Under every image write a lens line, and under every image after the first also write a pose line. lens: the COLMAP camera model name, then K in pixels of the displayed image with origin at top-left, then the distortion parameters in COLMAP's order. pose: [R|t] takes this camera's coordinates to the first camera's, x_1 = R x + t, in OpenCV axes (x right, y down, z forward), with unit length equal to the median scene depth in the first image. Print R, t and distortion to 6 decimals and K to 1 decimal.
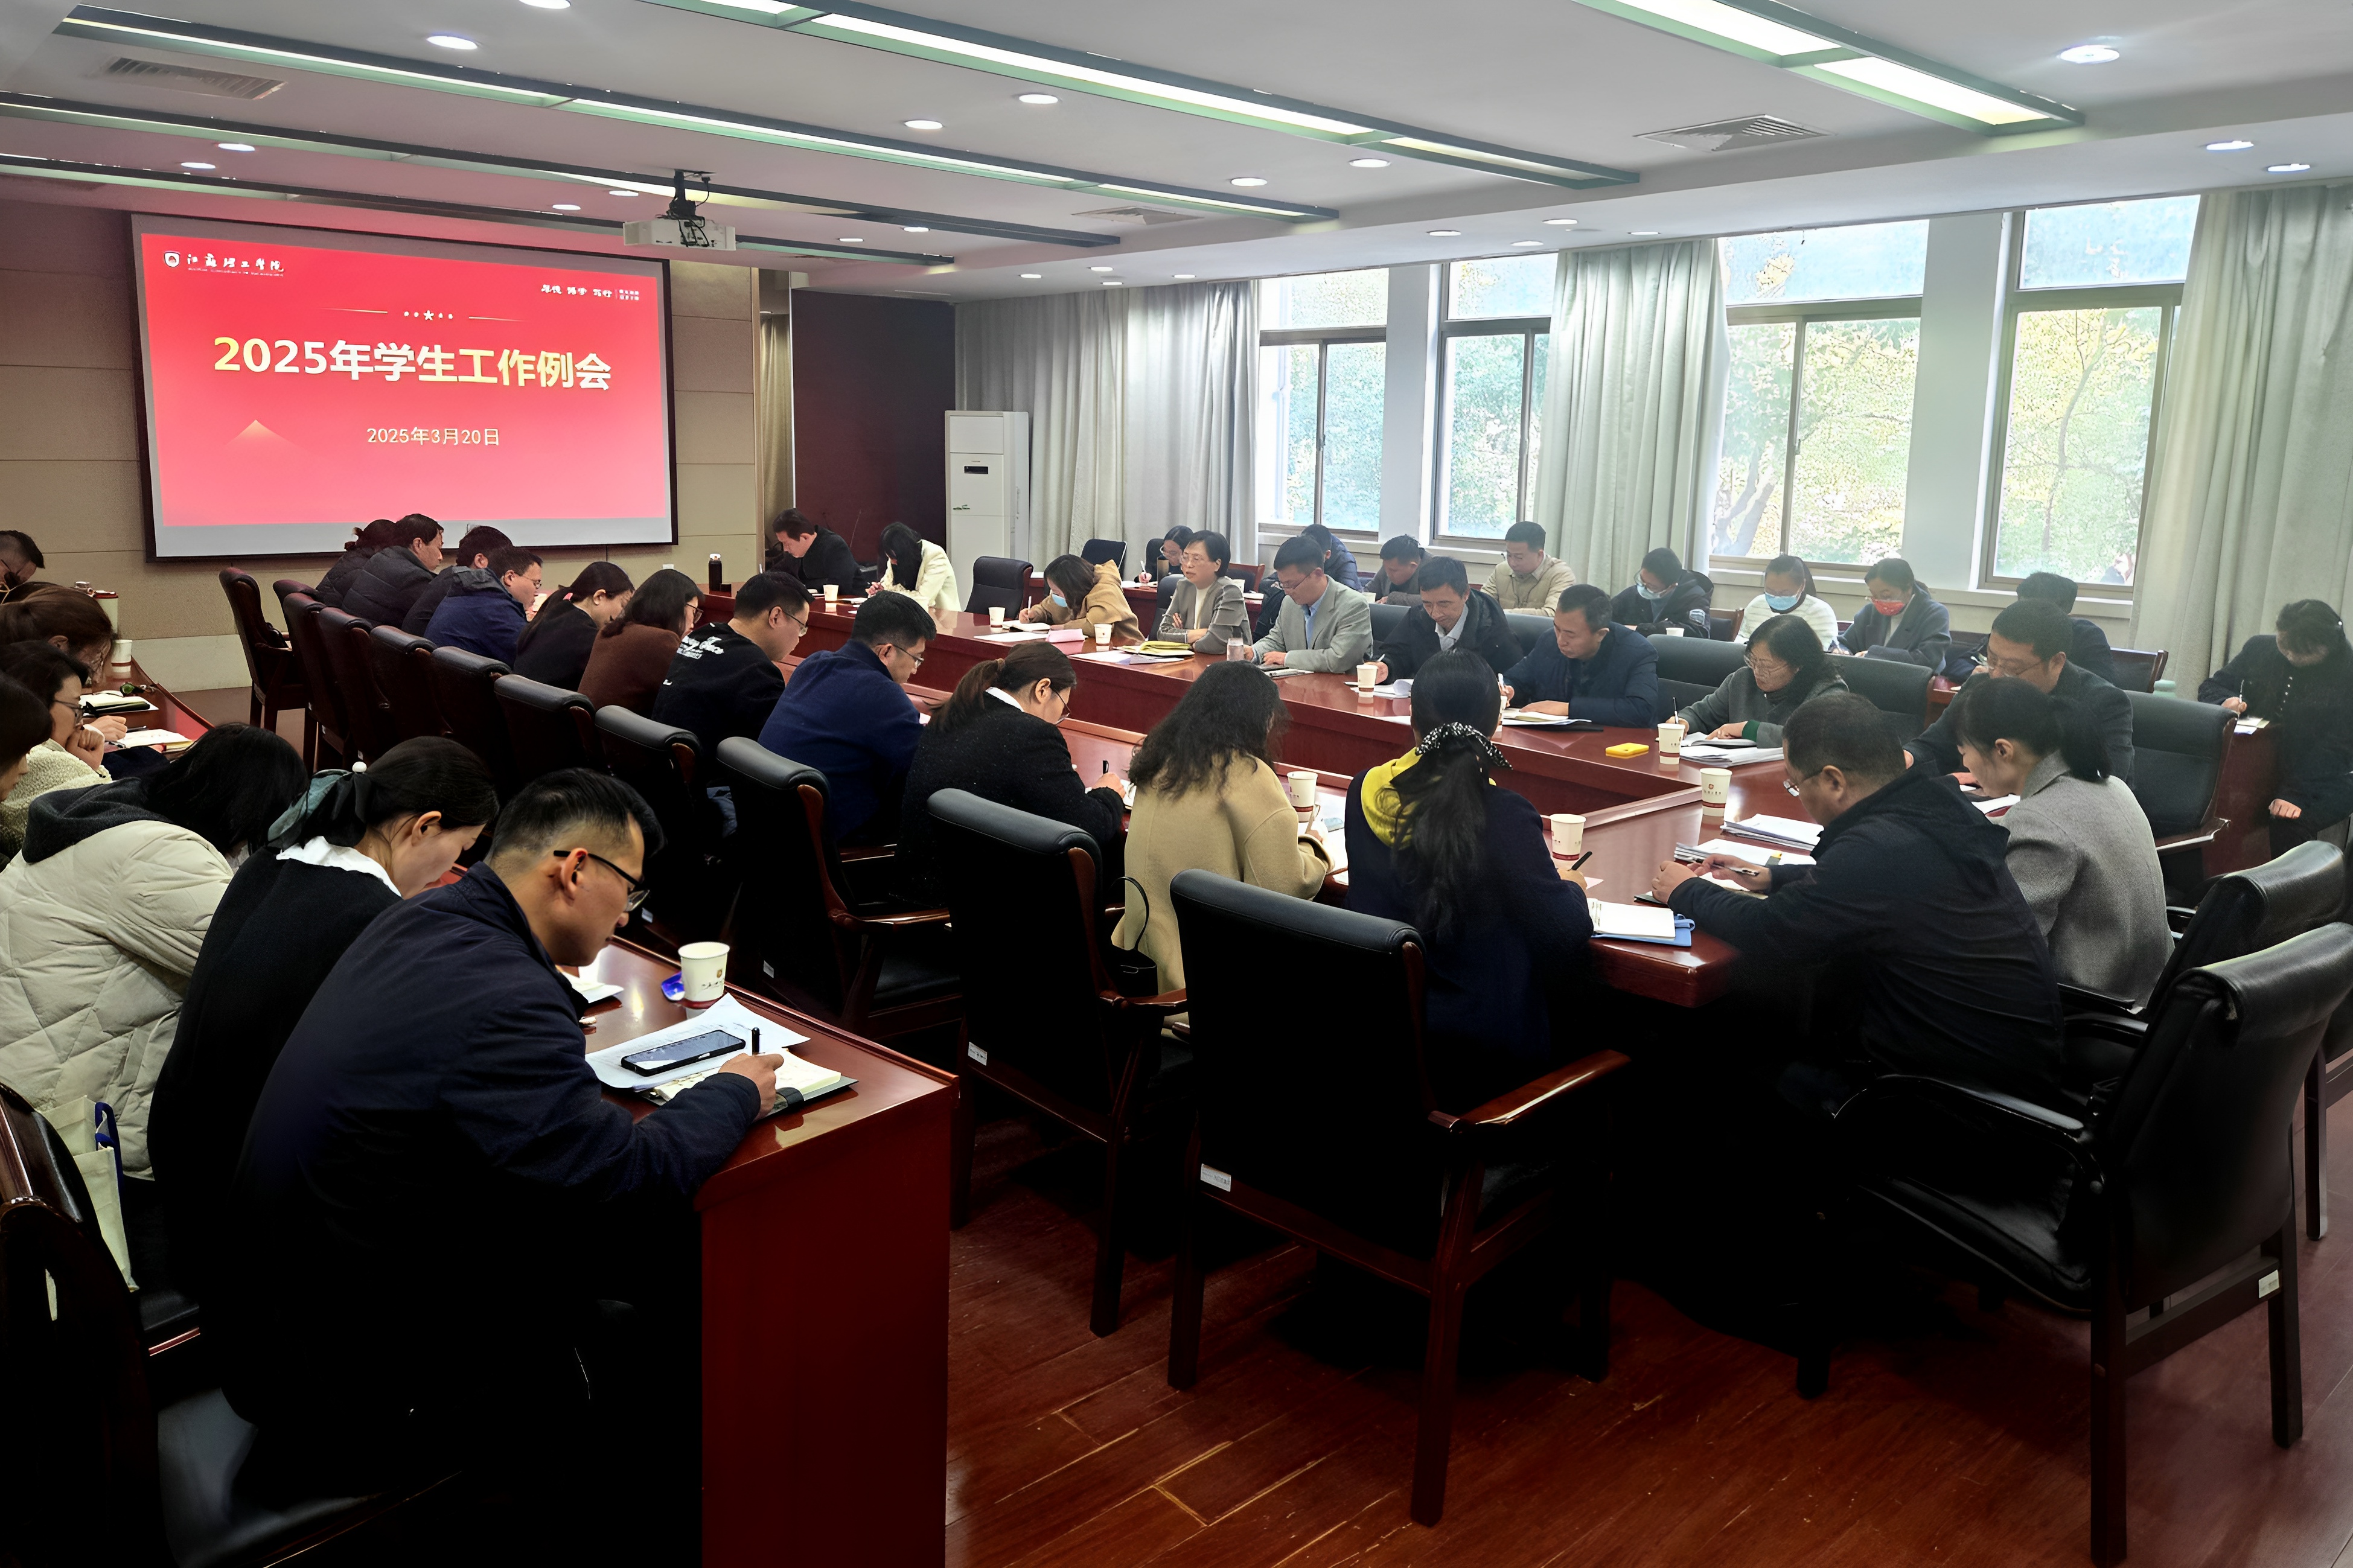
lens RADIAL K [[1598.4, 0, 1180.3], [0, 1598.4, 726.5], [0, 0, 1]] dist [0.069603, -0.062886]
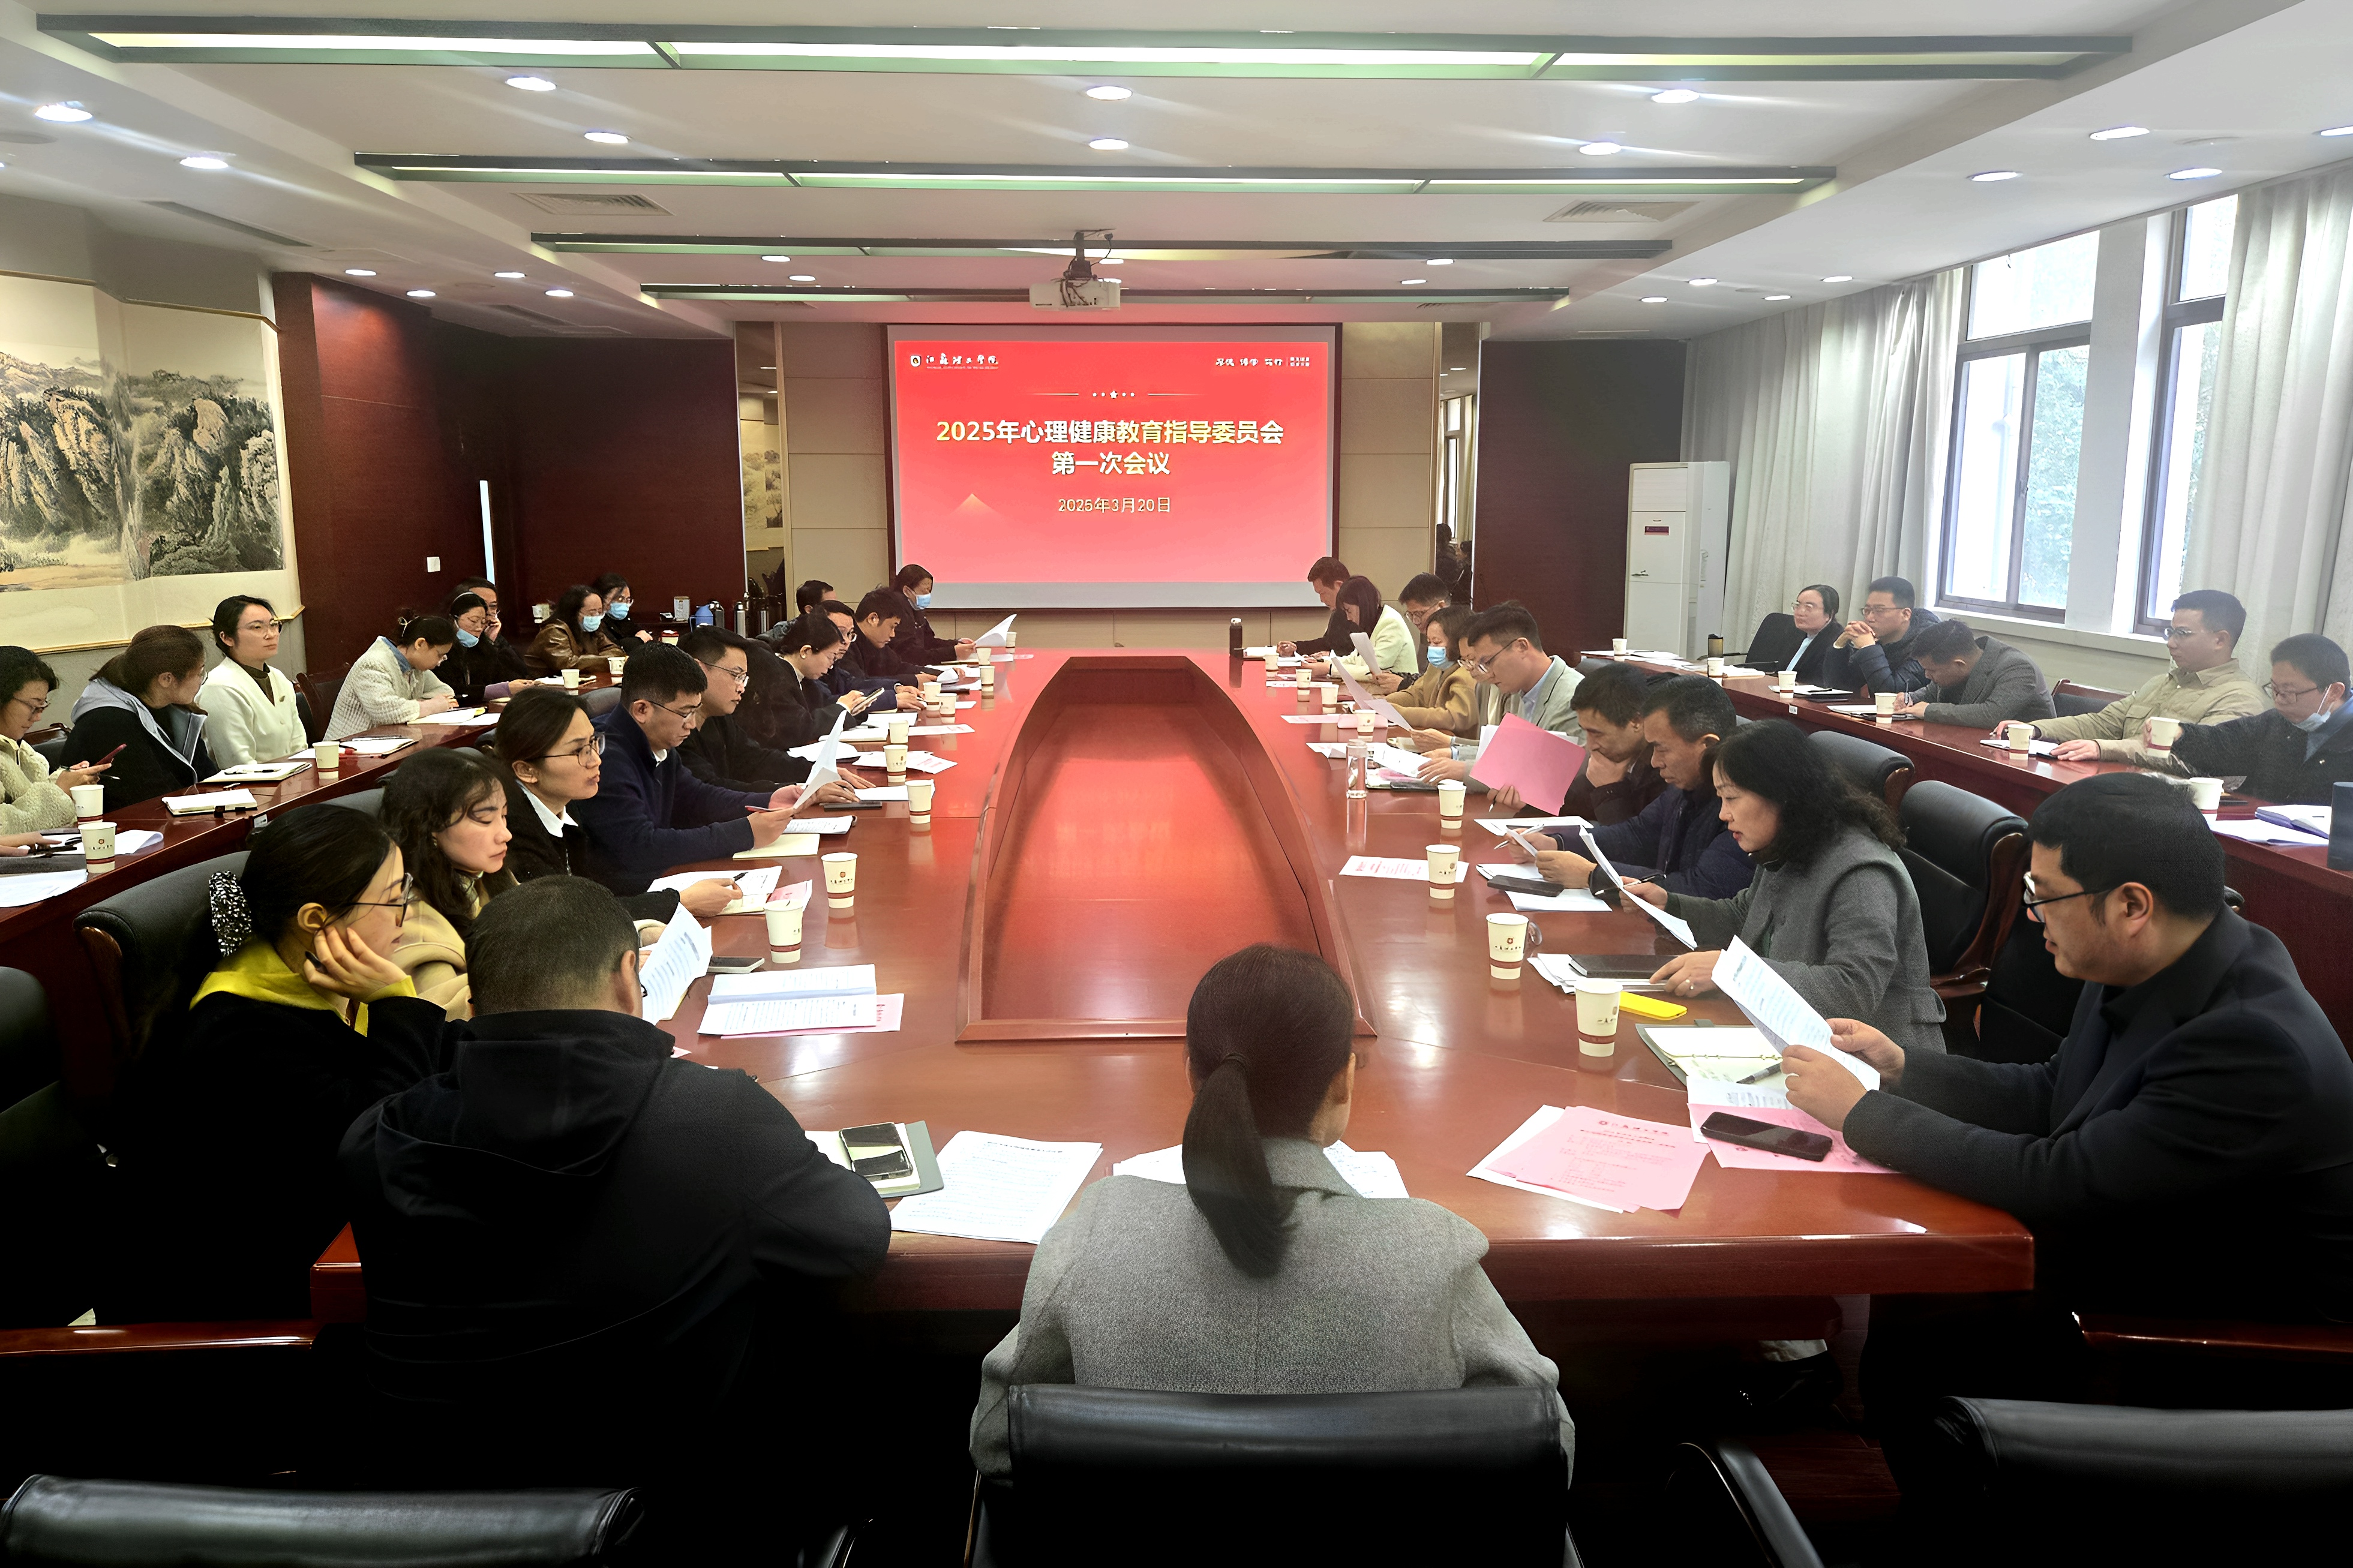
lens RADIAL K [[1598.3, 0, 1180.3], [0, 1598.3, 726.5], [0, 0, 1]] dist [0.069603, -0.062886]
pose [[0.762066, 0.074634, -0.643184, 0.297546], [-0.102492, 0.994716, -0.006011, -0.028161], [0.639336, 0.070502, 0.765688, 0.219485]]
